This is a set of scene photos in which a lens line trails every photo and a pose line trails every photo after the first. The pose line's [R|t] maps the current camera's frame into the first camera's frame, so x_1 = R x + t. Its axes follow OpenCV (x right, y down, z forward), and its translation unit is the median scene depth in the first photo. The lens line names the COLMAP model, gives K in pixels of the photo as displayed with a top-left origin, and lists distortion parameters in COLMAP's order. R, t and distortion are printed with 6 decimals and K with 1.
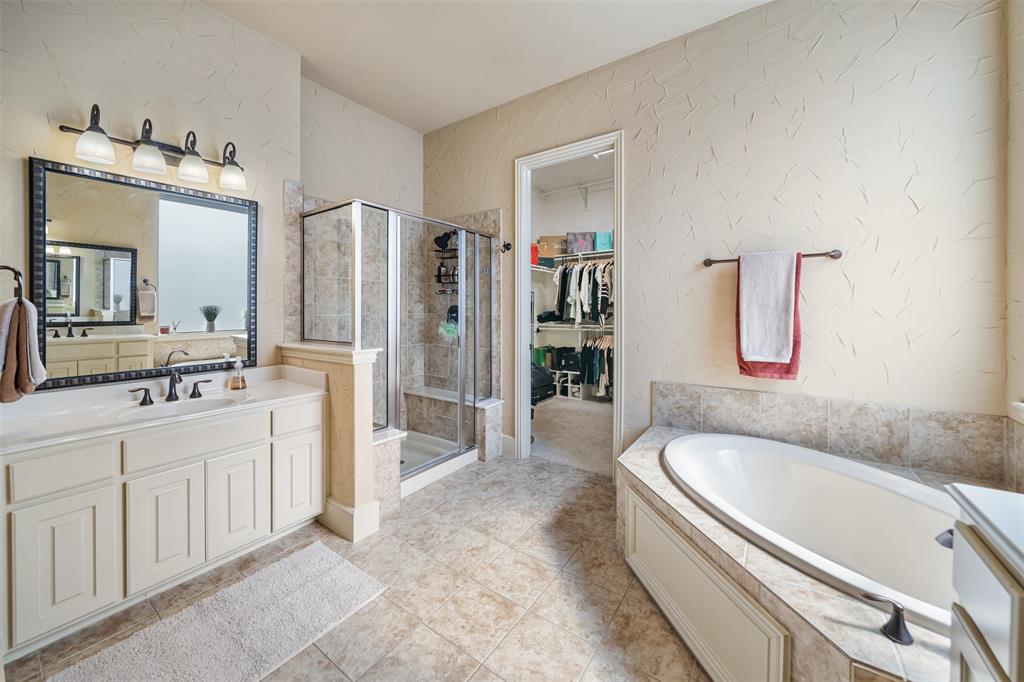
lens RADIAL K [[382.4, 0, 498.8], [0, 382.4, 304.8], [0, 0, 1]] dist [-0.001733, -0.000080]
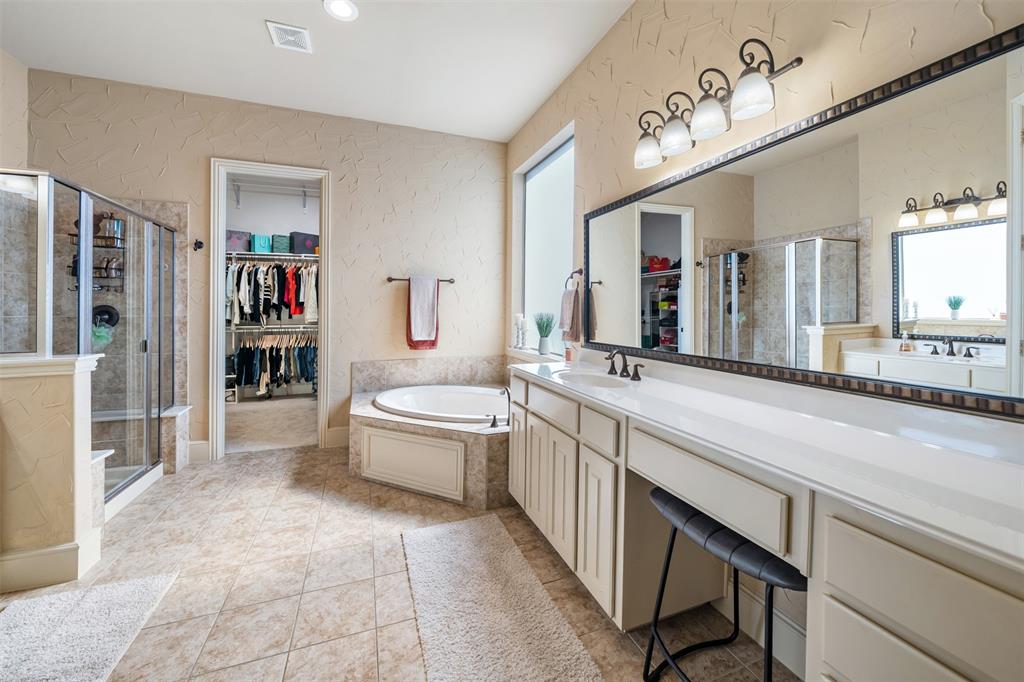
lens RADIAL K [[382.4, 0, 496.5], [0, 382.4, 309.5], [0, 0, 1]] dist [-0.001733, -0.000080]
pose [[0.571020, 0.001466, 0.820935, -0.415314], [-0.008479, 0.999956, 0.004112, 0.000290], [-0.820892, -0.009309, 0.571007, -0.201850]]
